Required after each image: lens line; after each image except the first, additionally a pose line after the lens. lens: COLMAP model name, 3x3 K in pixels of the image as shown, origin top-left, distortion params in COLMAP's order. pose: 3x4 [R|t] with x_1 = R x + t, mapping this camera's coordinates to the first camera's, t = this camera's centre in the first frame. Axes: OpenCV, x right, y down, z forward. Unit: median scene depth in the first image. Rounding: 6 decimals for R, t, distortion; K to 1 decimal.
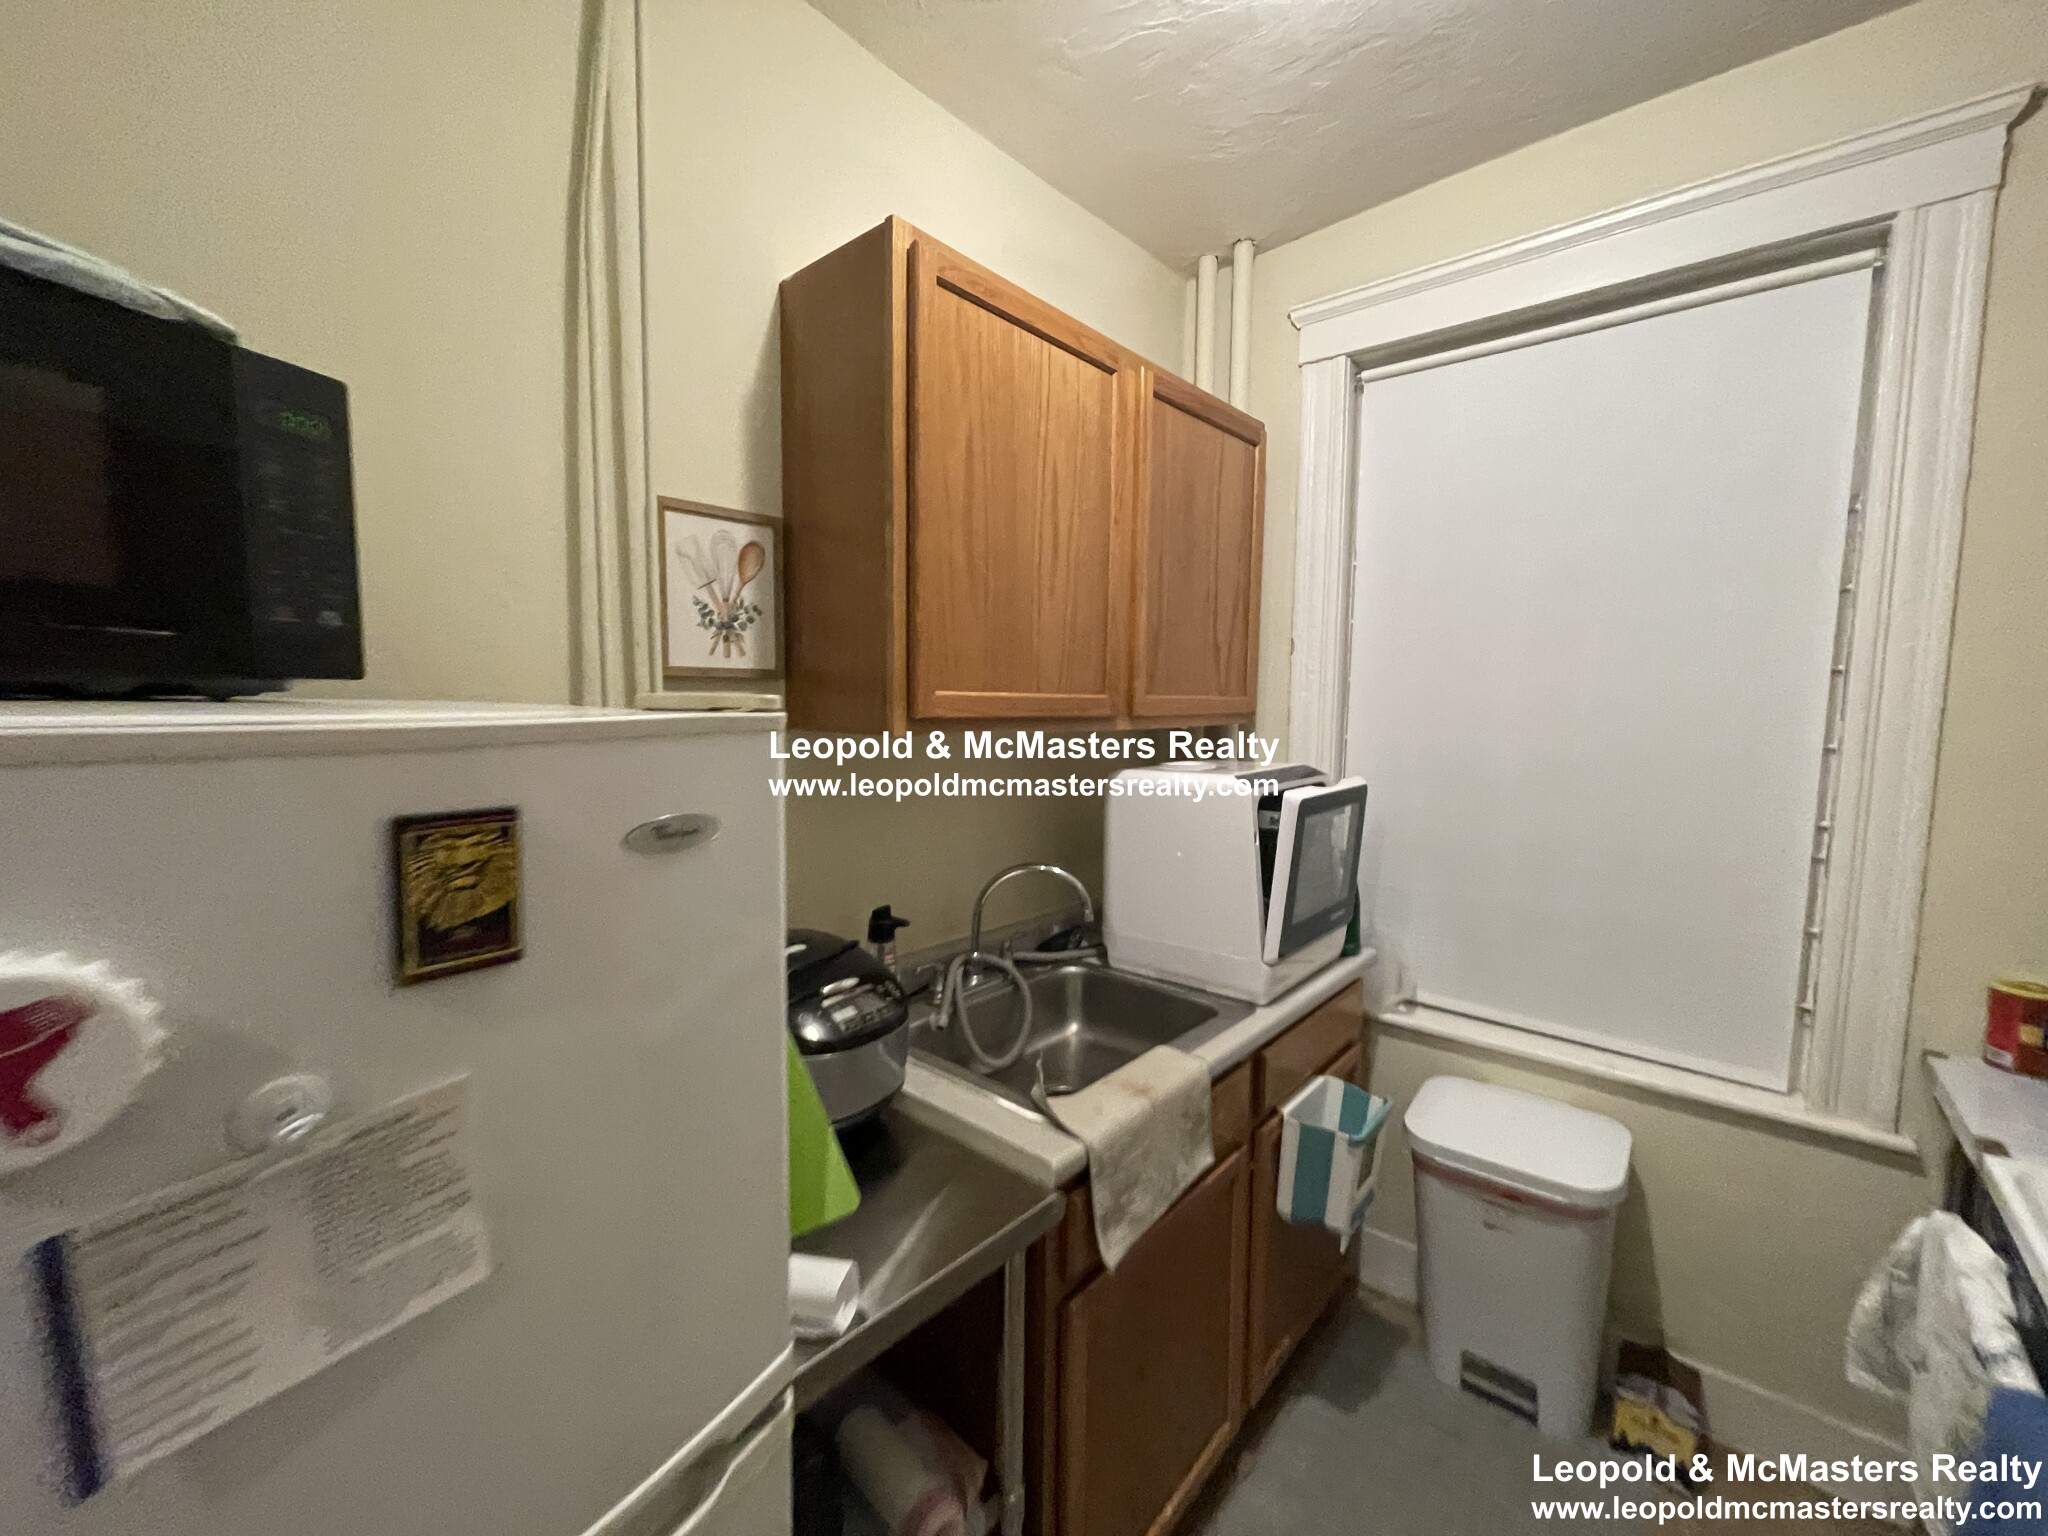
lens RADIAL K [[826.5, 0, 1024.5], [0, 826.5, 772.3], [0, 0, 1]] dist [-0.007019, 0.002492]
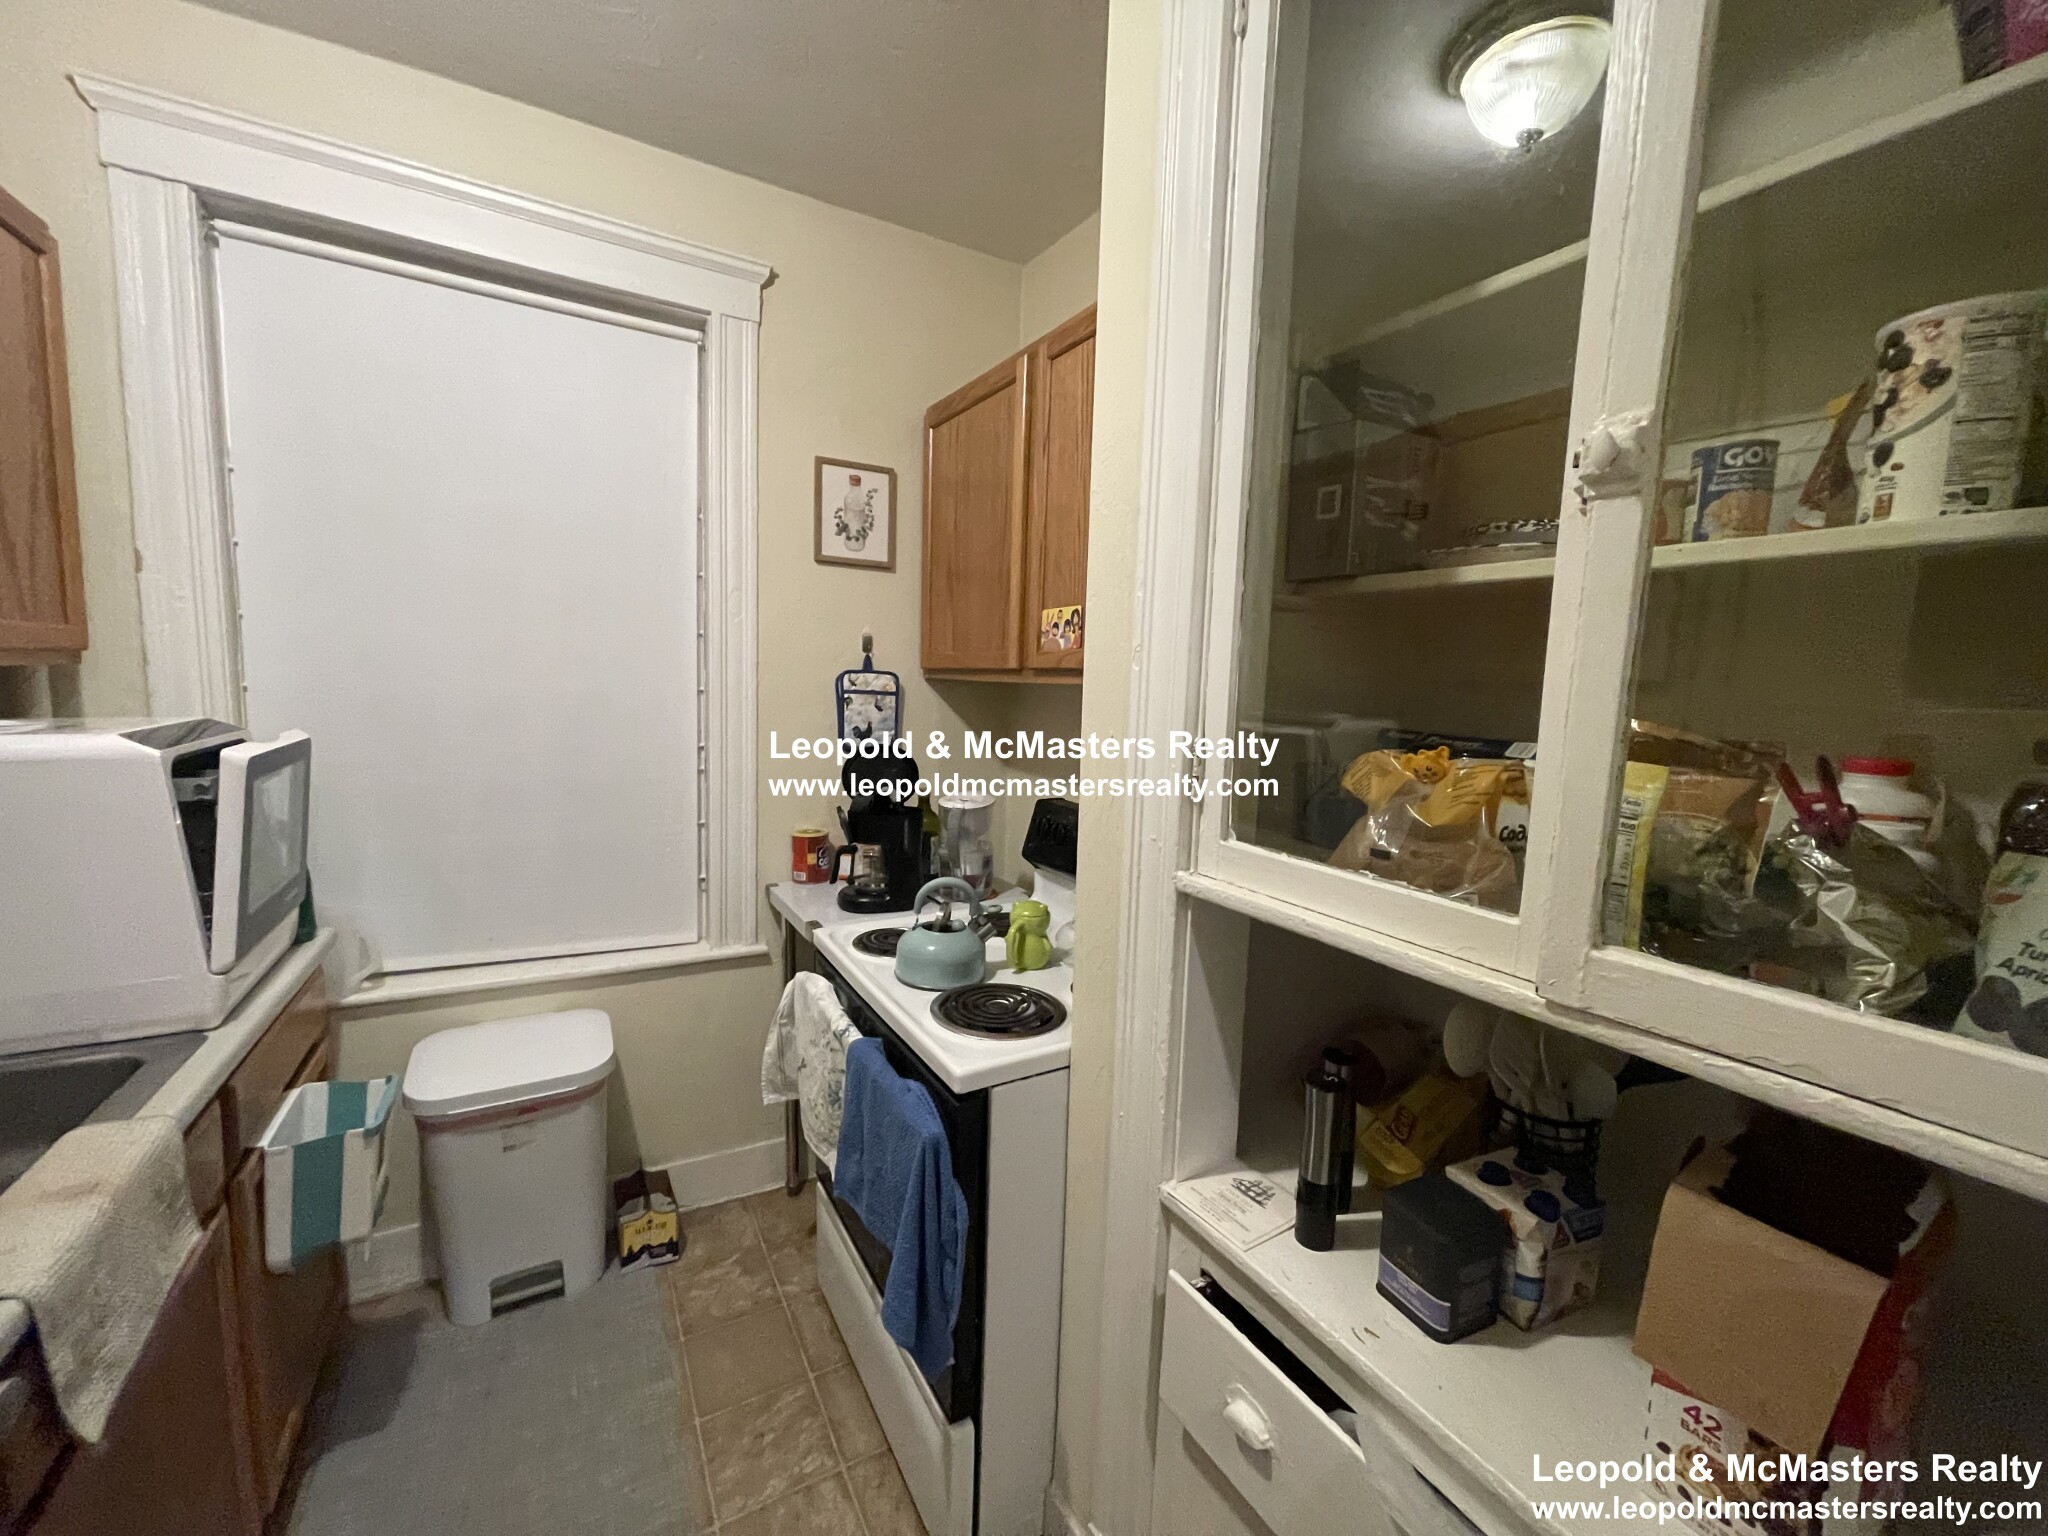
lens RADIAL K [[826.5, 0, 1023.8], [0, 826.5, 774.3], [0, 0, 1]] dist [-0.007019, 0.002492]
pose [[0.334513, -0.103150, 0.936729, -0.156023], [0.048539, 0.994558, 0.092184, 0.010215], [-0.941140, 0.014631, 0.337700, 0.015784]]
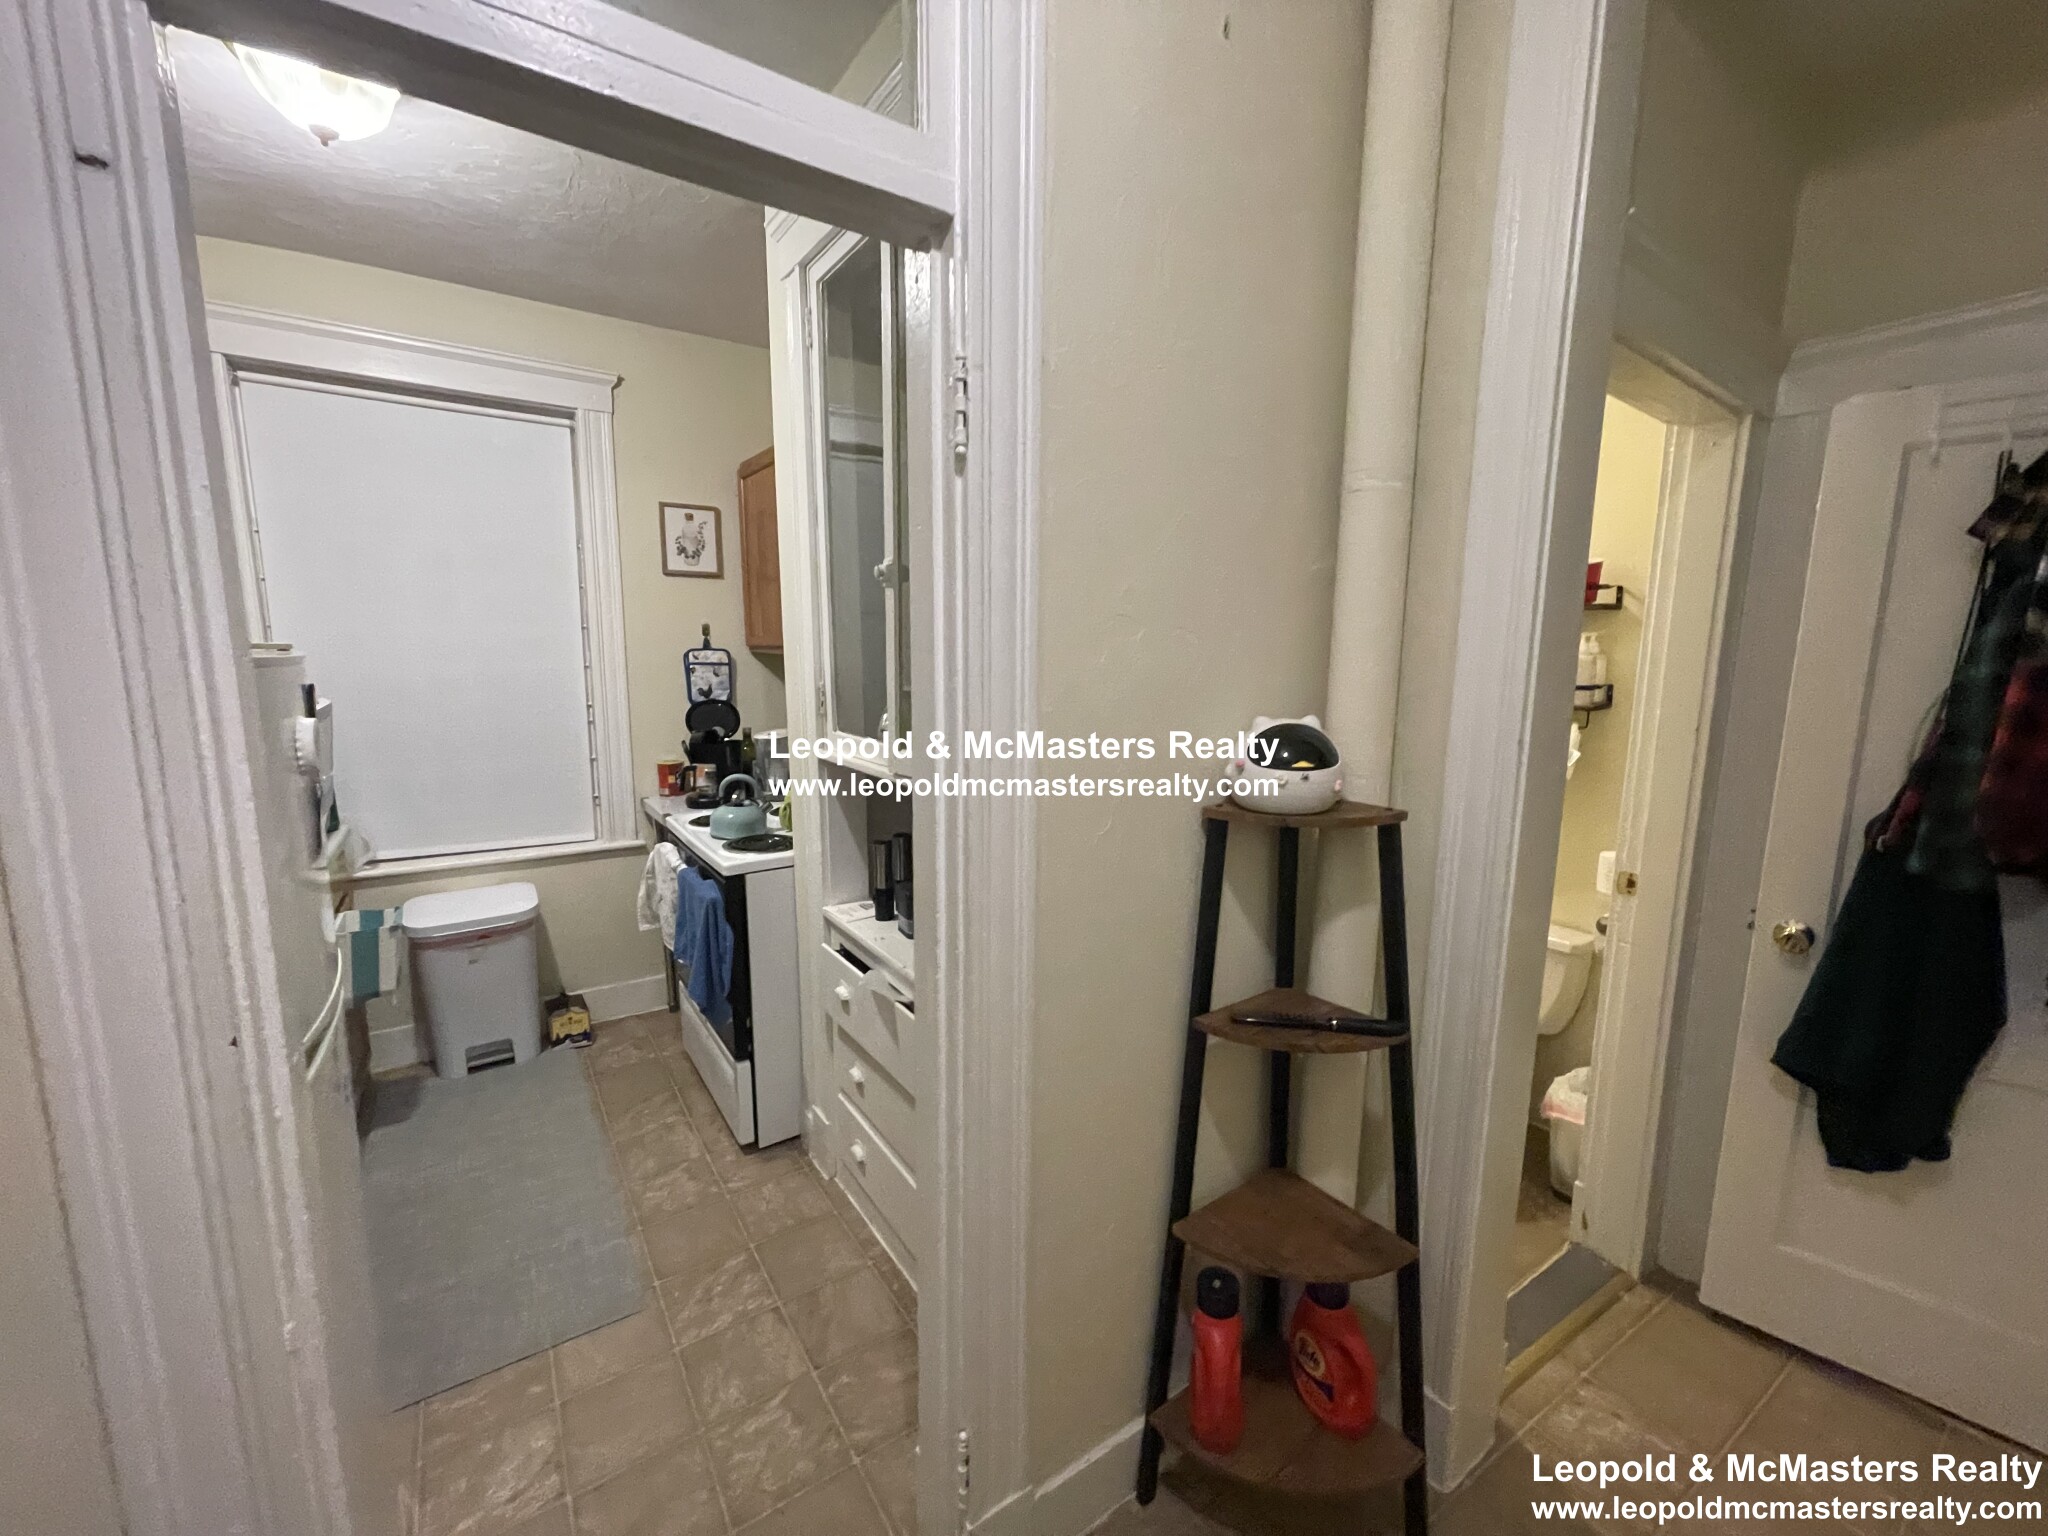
lens RADIAL K [[826.5, 0, 1019.7], [0, 826.5, 773.0], [0, 0, 1]] dist [-0.007019, 0.002492]
pose [[0.261657, -0.153127, 0.952936, -0.689280], [0.078798, 0.987427, 0.137033, 0.035162], [-0.961939, 0.039234, 0.270433, -0.541134]]
